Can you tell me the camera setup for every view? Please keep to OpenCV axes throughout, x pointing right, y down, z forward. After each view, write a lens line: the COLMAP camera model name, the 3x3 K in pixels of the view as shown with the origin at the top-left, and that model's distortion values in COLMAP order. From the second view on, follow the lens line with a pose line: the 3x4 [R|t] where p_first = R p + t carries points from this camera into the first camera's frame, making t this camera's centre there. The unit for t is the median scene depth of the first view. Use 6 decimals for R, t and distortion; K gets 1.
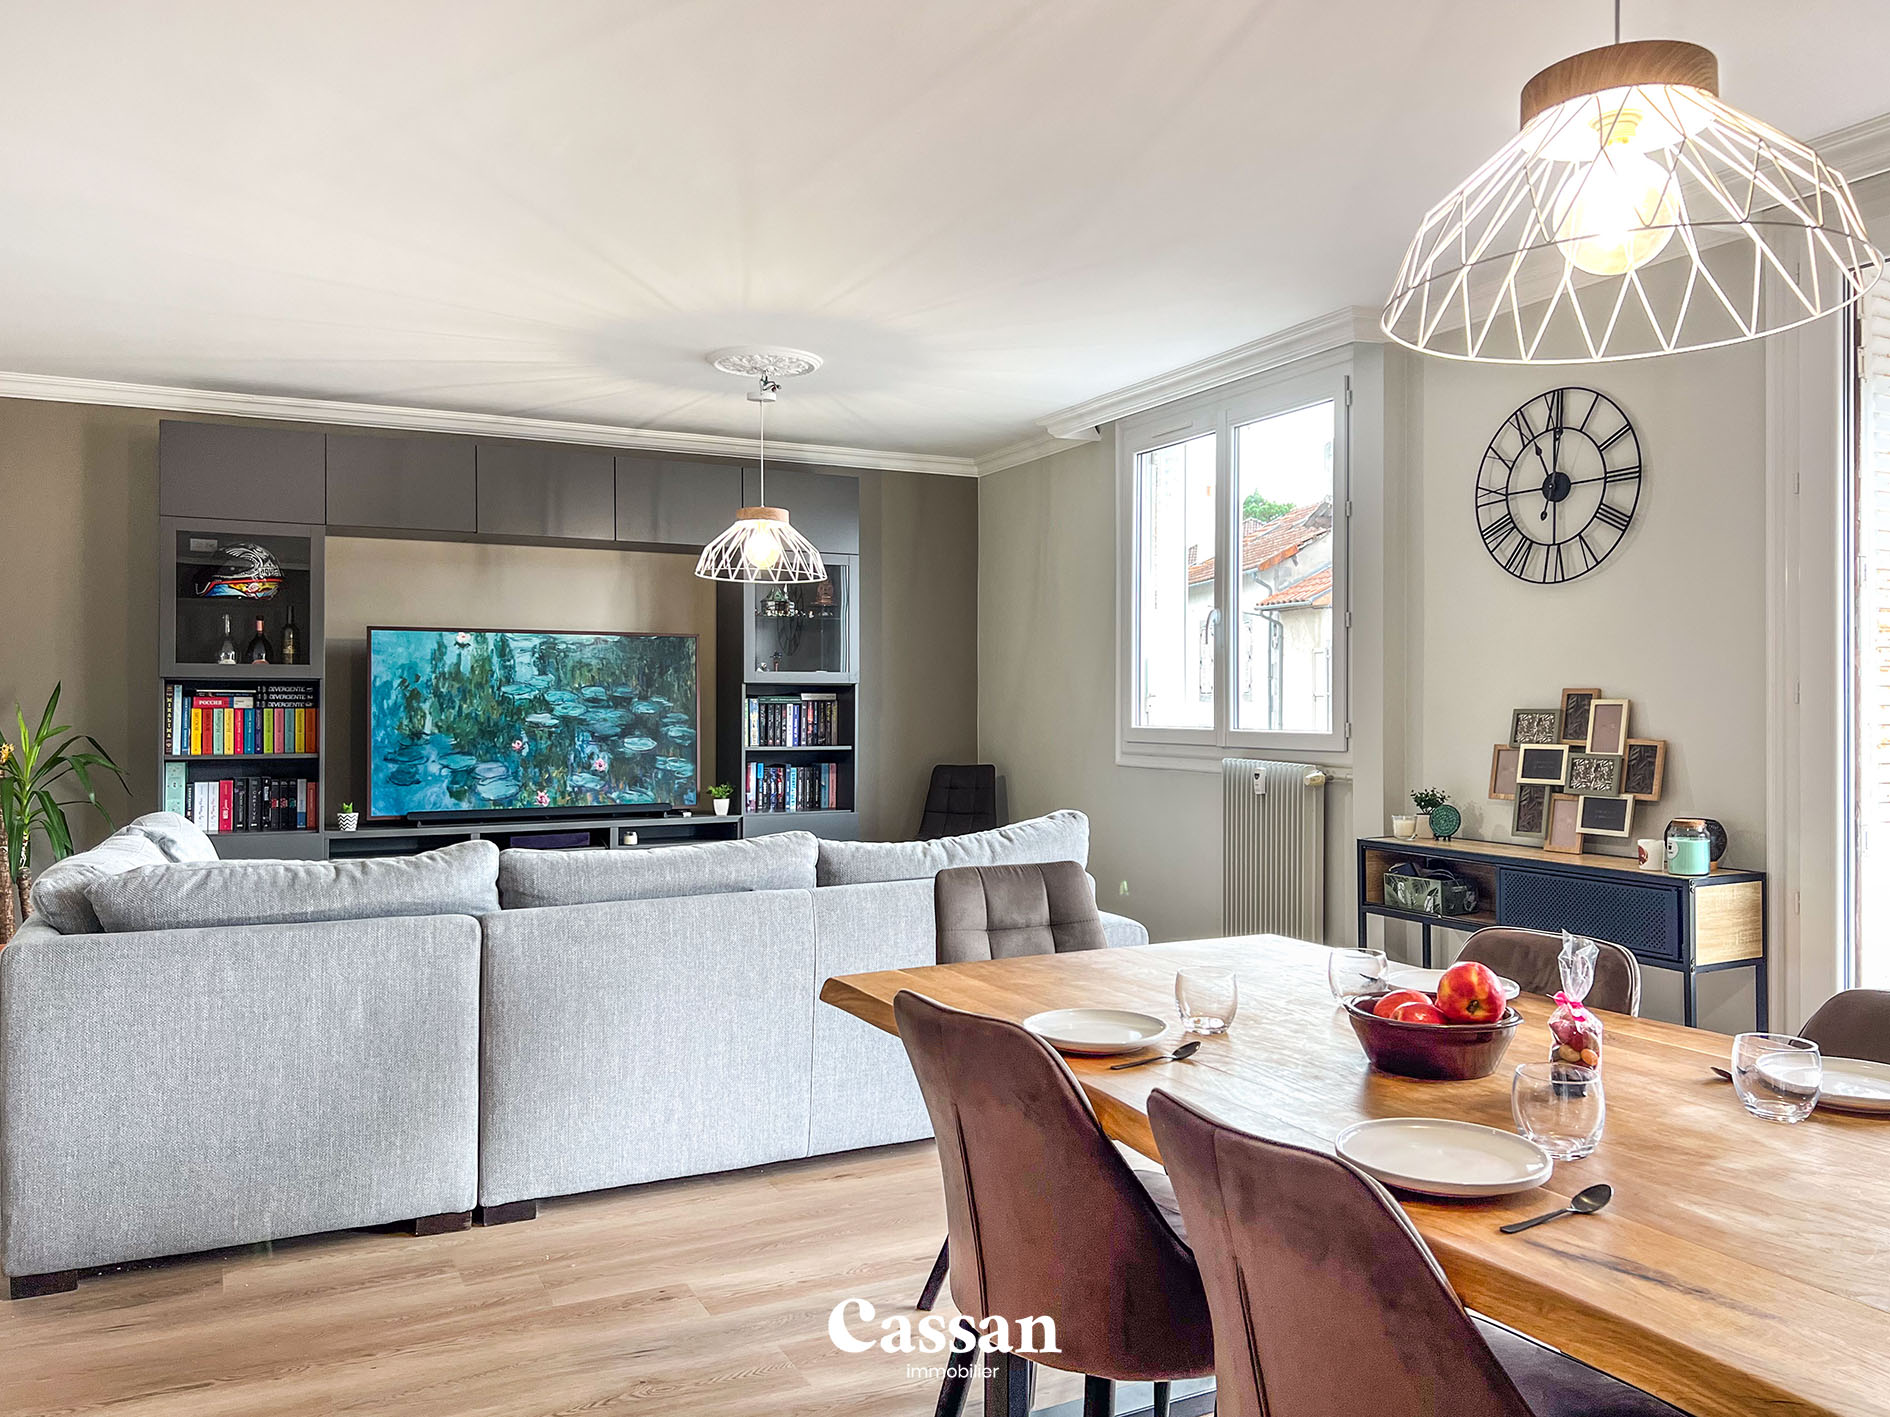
lens RADIAL K [[1427.2, 0, 944.5], [0, 1427.2, 708.8], [0, 0, 1]] dist [0.006731, 0.001190]
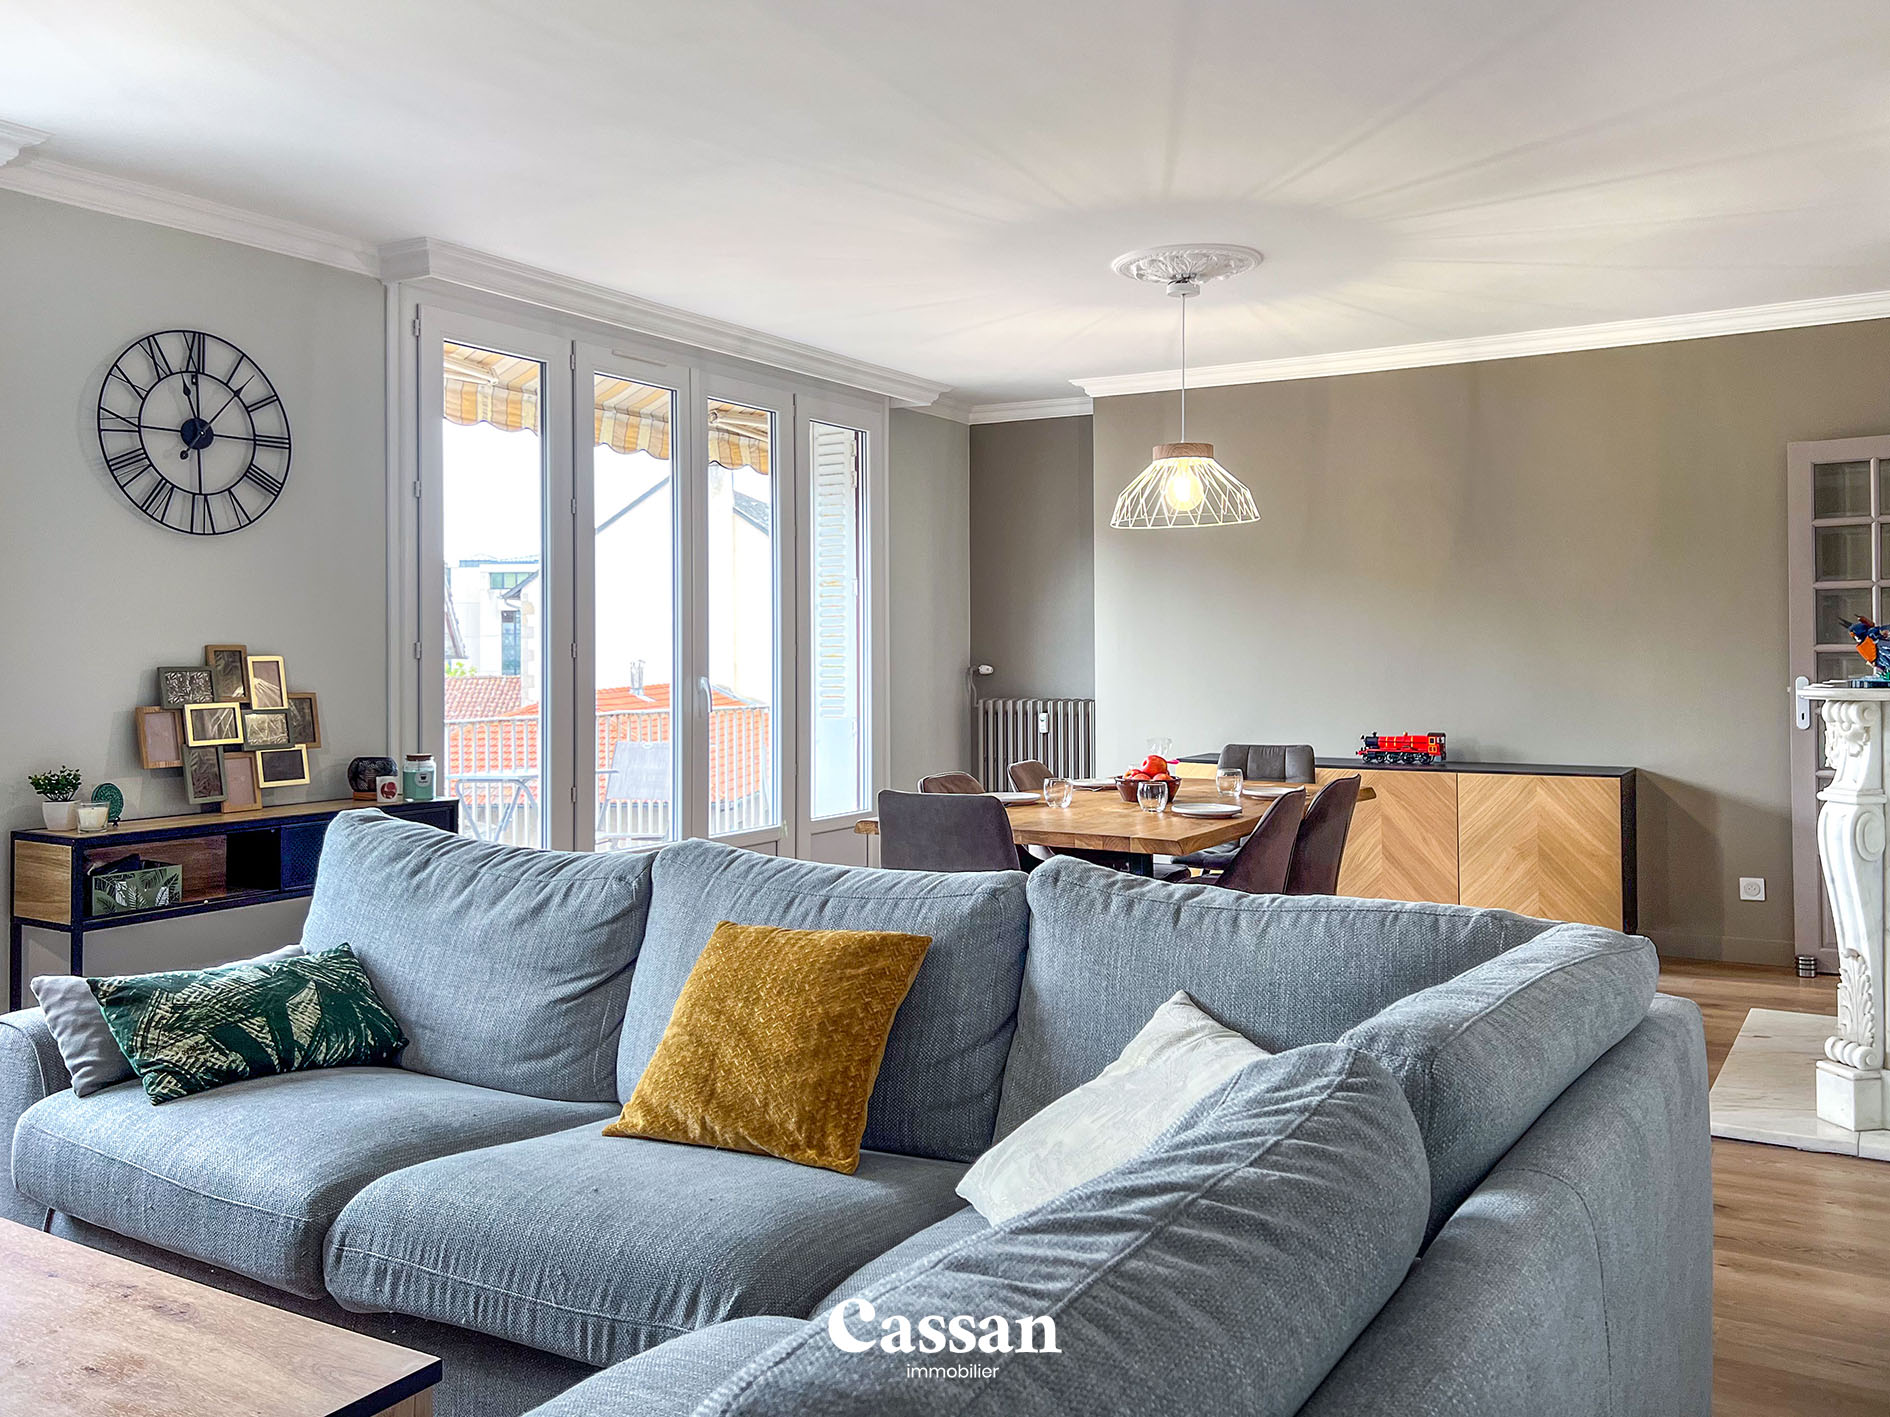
lens RADIAL K [[1577.2, 0, 944.2], [0, 1577.2, 695.4], [0, 0, 1]] dist [-0.007457, -0.002684]
pose [[-0.529099, -0.014399, 0.848438, -0.724746], [0.016006, 0.999509, 0.026945, -0.001005], [-0.848409, 0.027836, -0.528609, 1.130782]]
